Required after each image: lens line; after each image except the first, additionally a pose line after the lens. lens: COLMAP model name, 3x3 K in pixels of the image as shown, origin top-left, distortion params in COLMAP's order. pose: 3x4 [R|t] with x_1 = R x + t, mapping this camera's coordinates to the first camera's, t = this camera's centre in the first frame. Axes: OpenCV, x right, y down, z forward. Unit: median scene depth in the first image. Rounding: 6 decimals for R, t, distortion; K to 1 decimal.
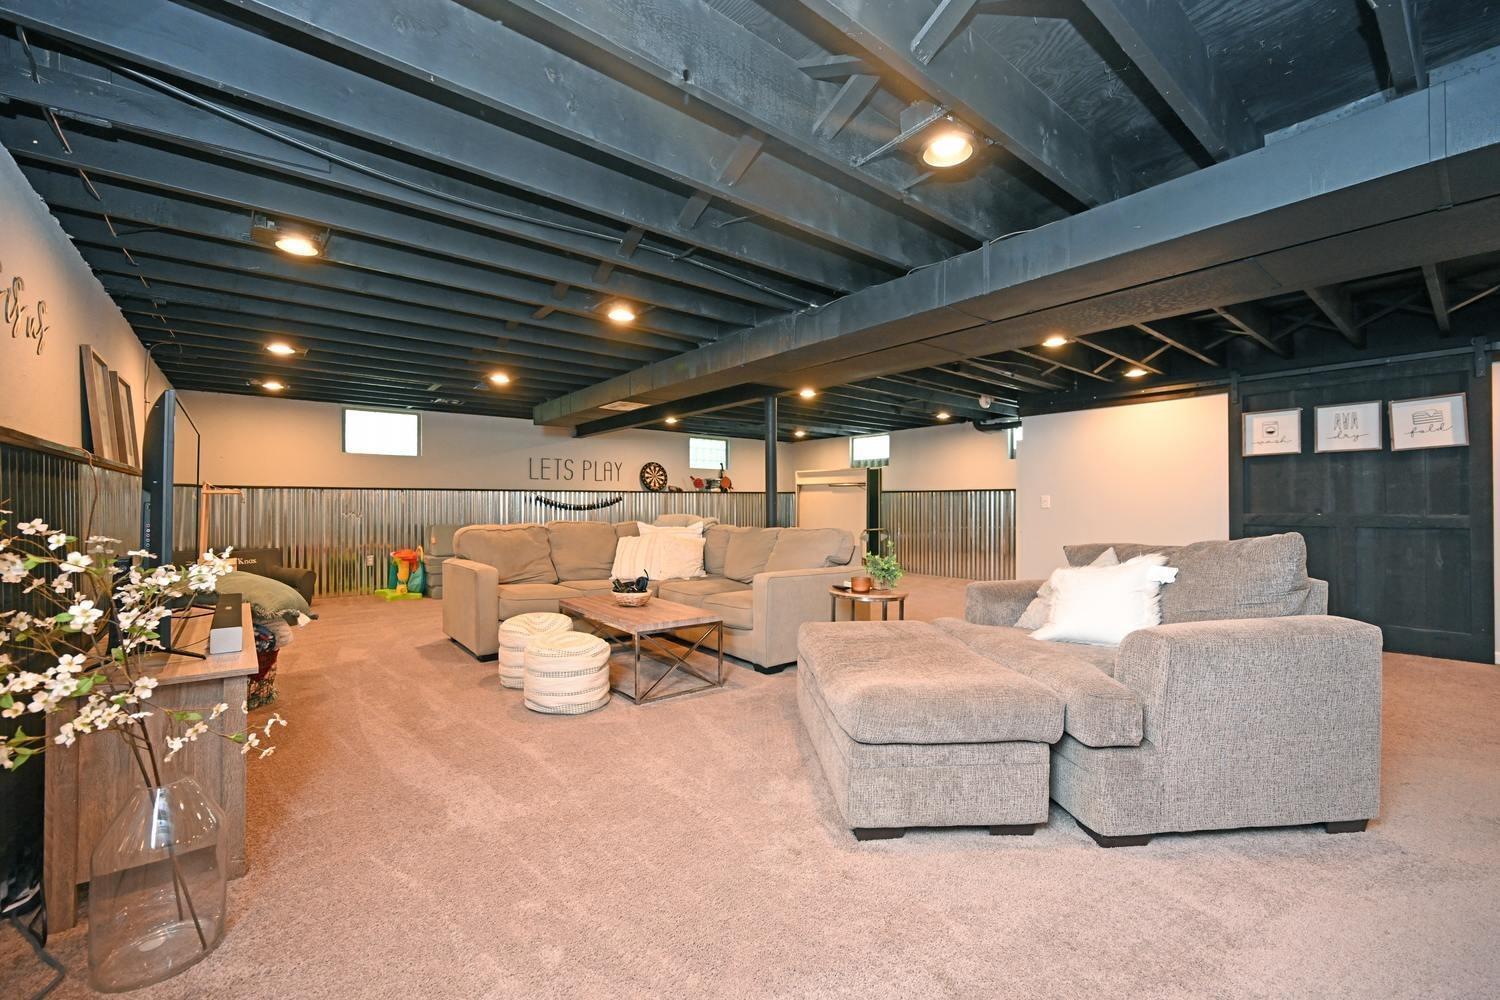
lens RADIAL K [[597.5, 0, 750.0], [0, 597.5, 500.0], [0, 0, 1]] dist [0.000282, 0.000026]
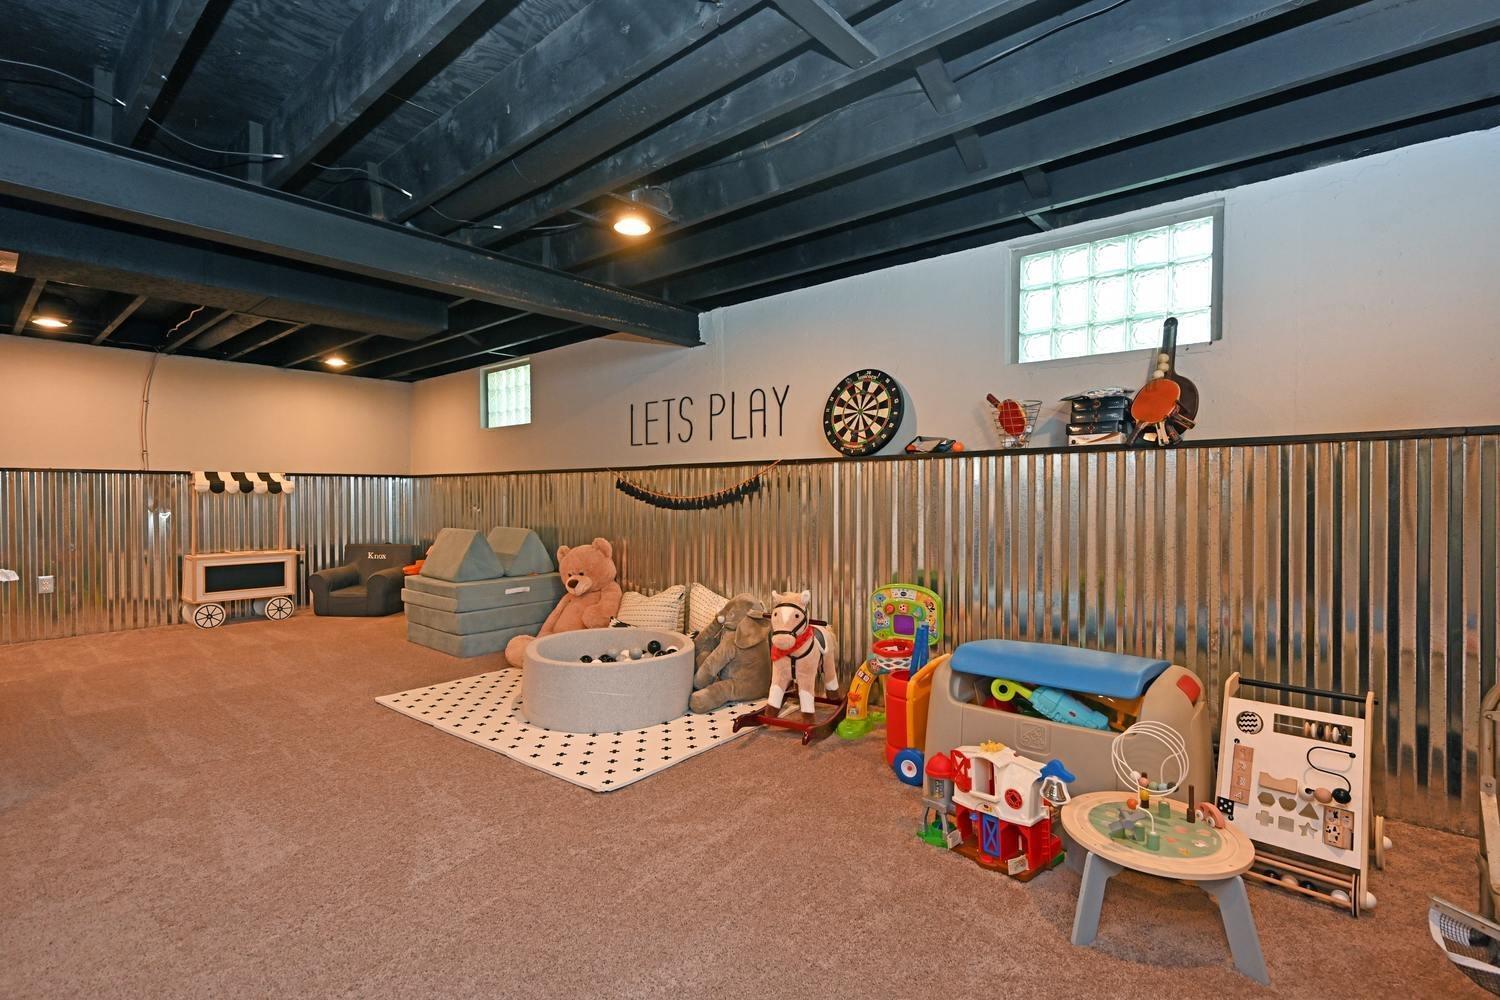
lens RADIAL K [[707.0, 0, 750.0], [0, 707.0, 500.0], [0, 0, 1]] dist [-0.000281, -0.000020]
pose [[0.173291, 0.005959, -0.984853, 0.214796], [0.002377, 0.999976, 0.006469, 0.006367], [0.984868, -0.003462, 0.173272, 0.877926]]
